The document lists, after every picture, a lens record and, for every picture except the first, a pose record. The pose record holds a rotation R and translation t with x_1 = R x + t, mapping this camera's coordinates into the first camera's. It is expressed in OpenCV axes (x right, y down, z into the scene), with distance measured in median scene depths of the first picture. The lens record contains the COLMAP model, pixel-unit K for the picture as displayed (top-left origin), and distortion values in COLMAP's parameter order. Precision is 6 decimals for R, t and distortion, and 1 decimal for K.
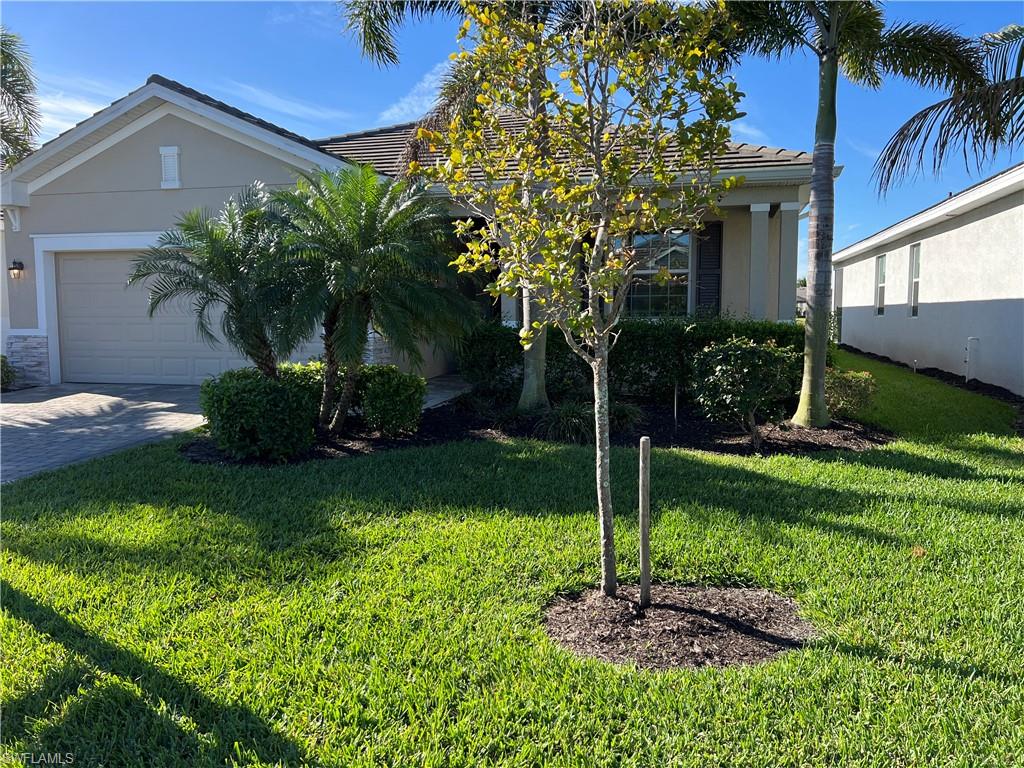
lens RADIAL K [[770.0, 0, 512.0], [0, 770.0, 376.1], [0, 0, 1]] dist [0.054426, -0.084515]
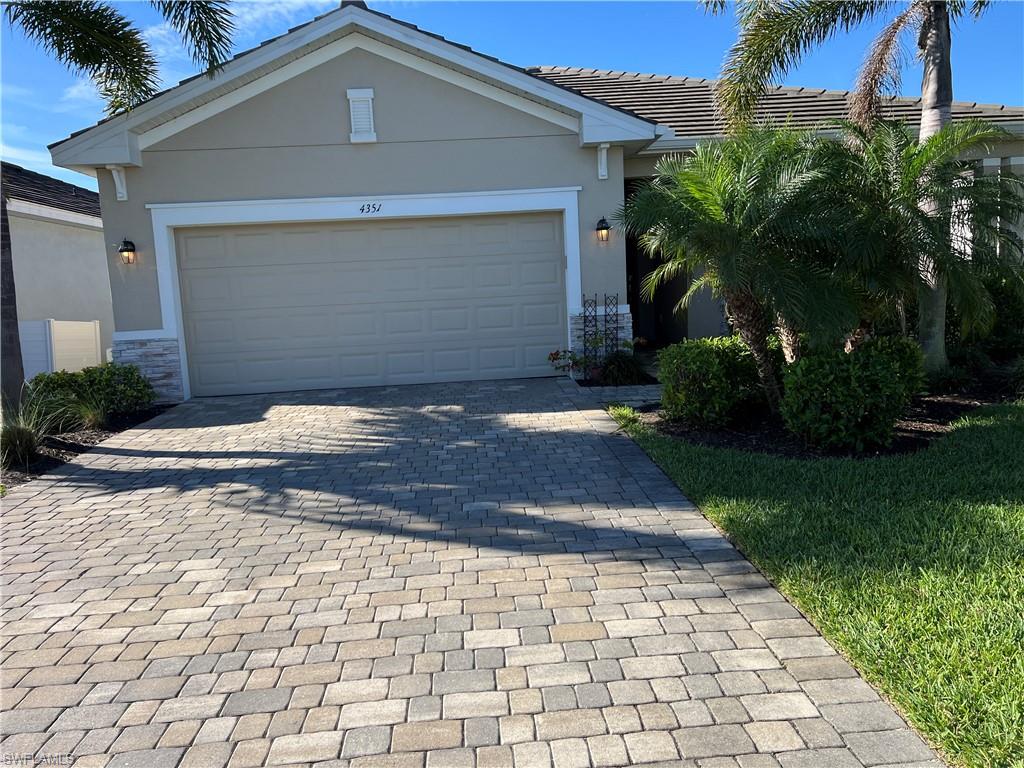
lens RADIAL K [[770.0, 0, 512.5], [0, 770.0, 390.3], [0, 0, 1]] dist [0.054426, -0.084515]
pose [[0.953991, -0.081705, 0.288488, -0.513238], [0.073153, 0.996505, 0.040321, -0.007191], [-0.290774, -0.017362, 0.956634, 0.174029]]
